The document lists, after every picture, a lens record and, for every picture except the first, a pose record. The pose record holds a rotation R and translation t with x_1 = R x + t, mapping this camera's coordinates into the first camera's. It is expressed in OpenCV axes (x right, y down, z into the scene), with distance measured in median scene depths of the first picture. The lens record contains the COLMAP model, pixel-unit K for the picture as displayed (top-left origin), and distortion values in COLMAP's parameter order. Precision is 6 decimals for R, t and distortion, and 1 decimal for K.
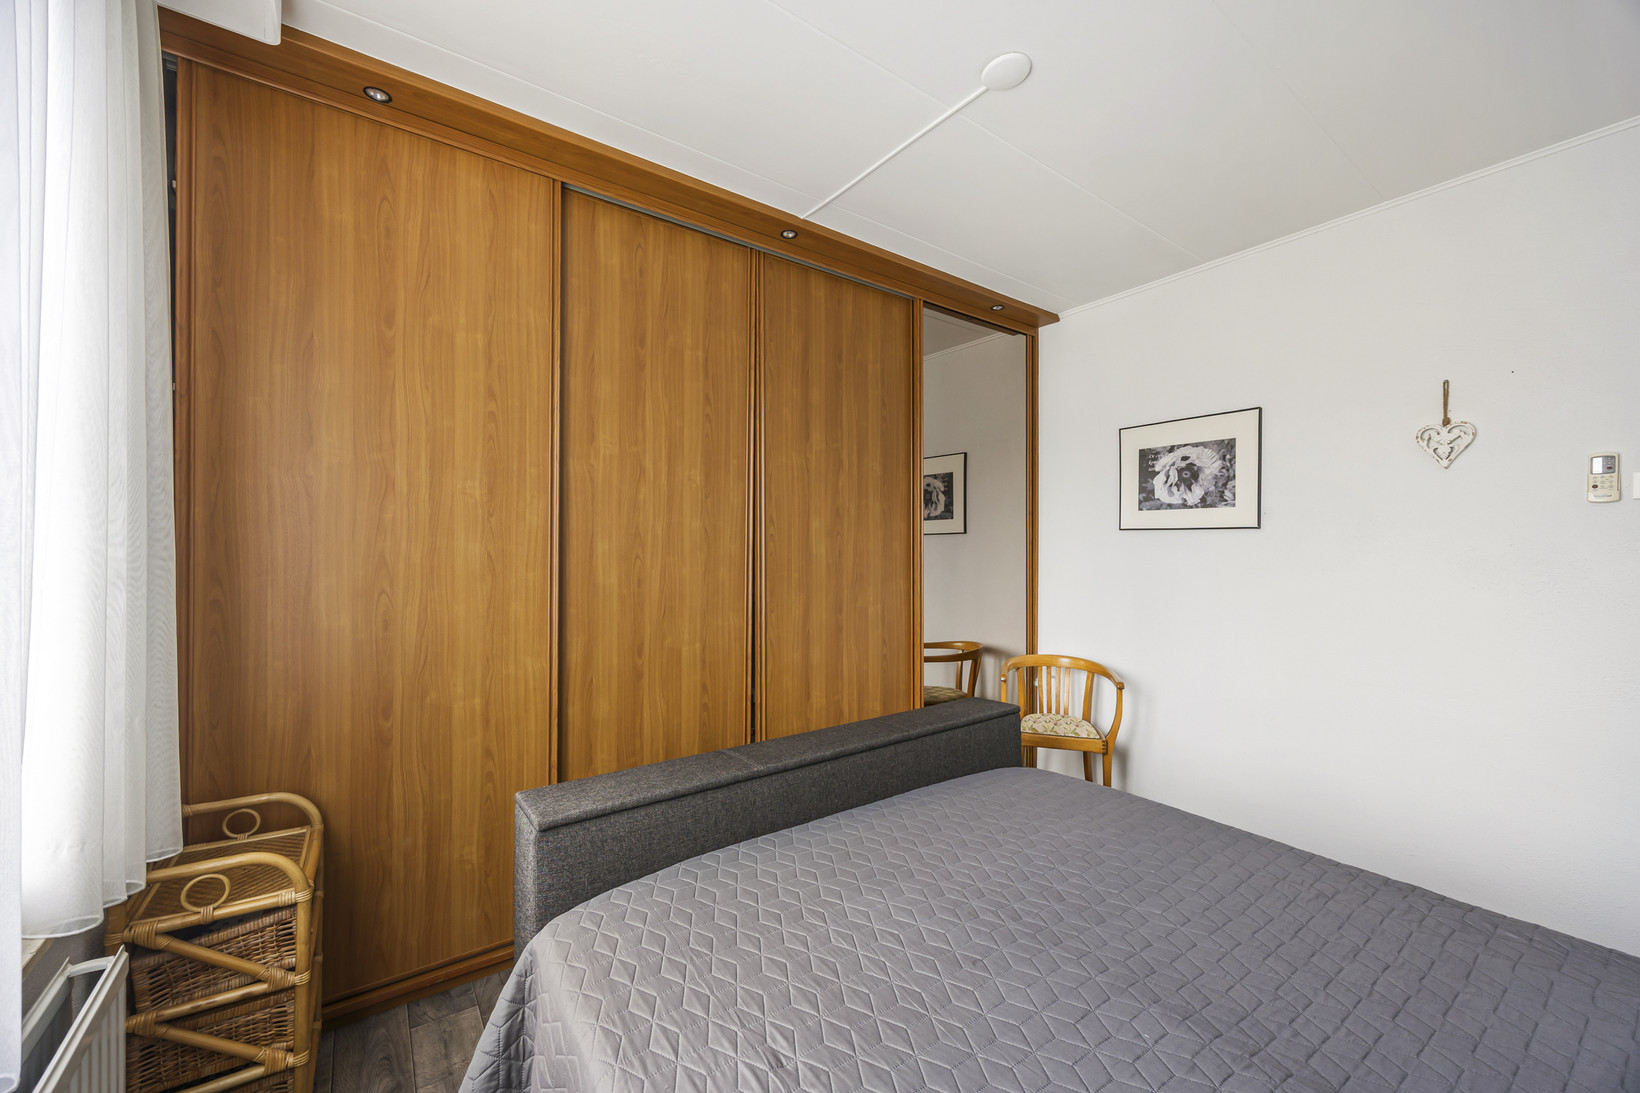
lens RADIAL K [[633.9, 0, 815.0], [0, 633.9, 546.7], [0, 0, 1]] dist [-0.001472, -0.000290]
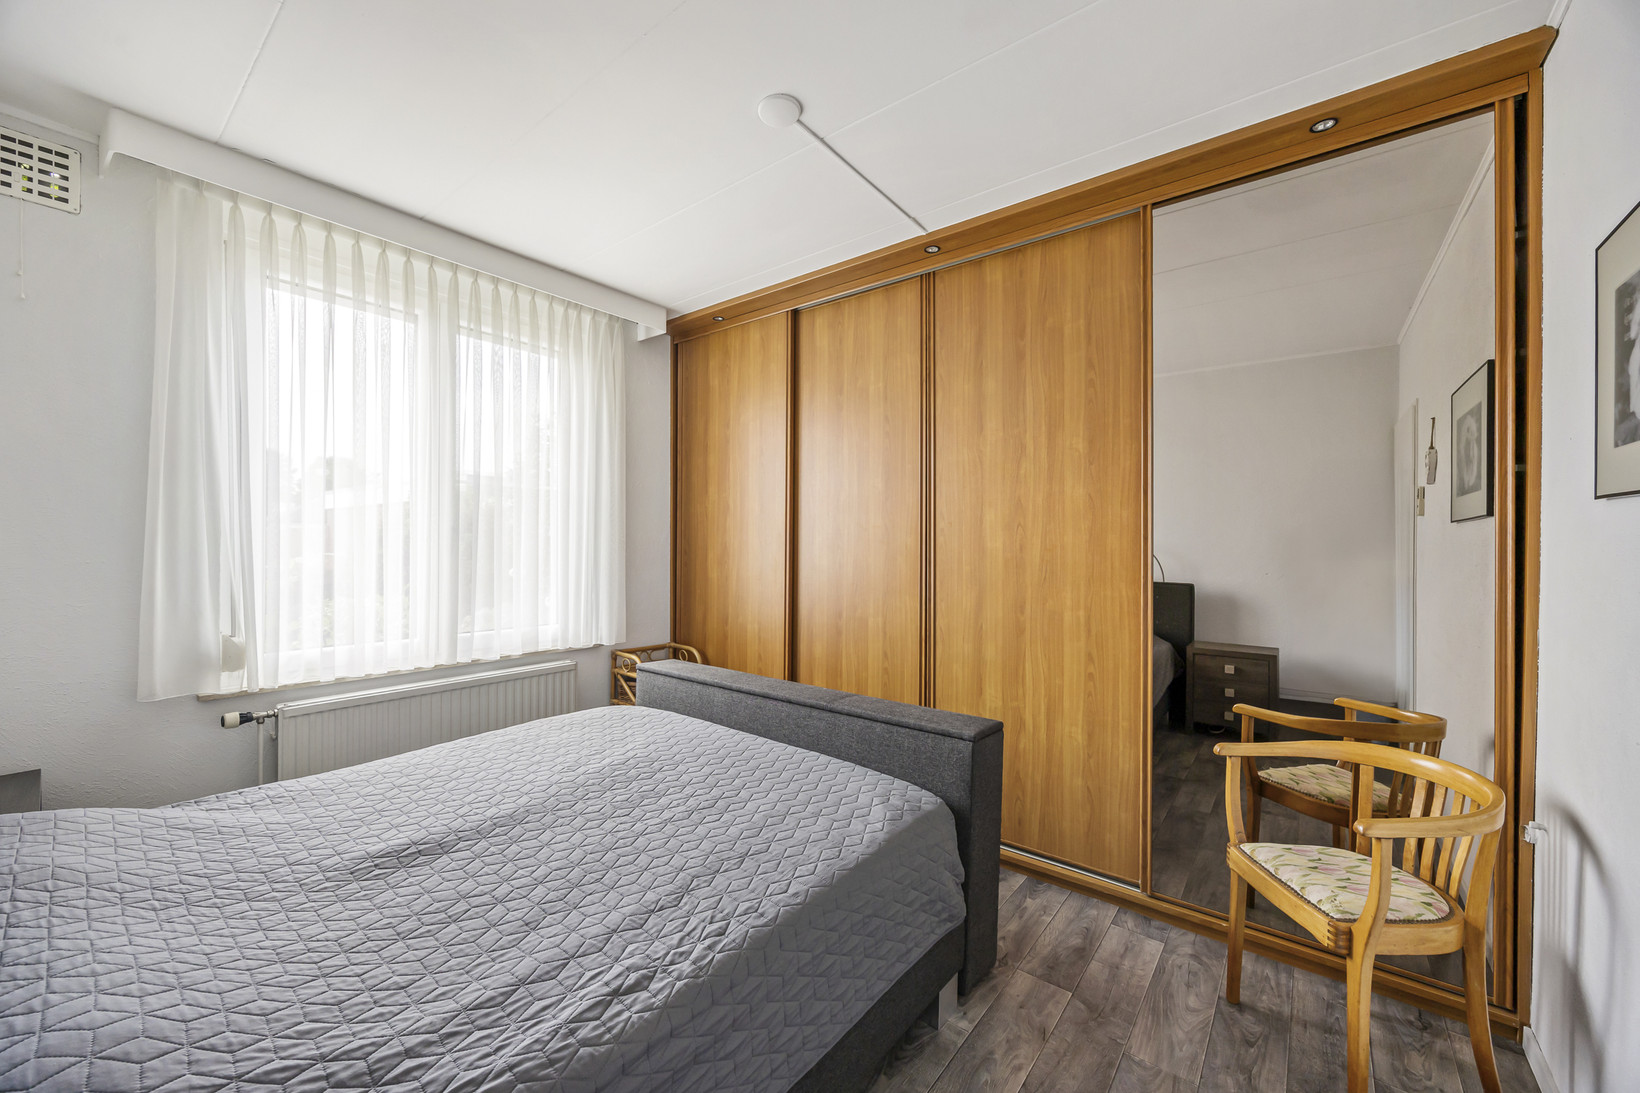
lens RADIAL K [[633.9, 0, 812.6], [0, 633.9, 543.6], [0, 0, 1]] dist [-0.001472, -0.000290]
pose [[0.261674, 0.001027, -0.965156, 0.875404], [-0.008272, 0.999965, -0.001179, 0.008891], [0.965121, 0.008292, 0.261674, 0.488105]]
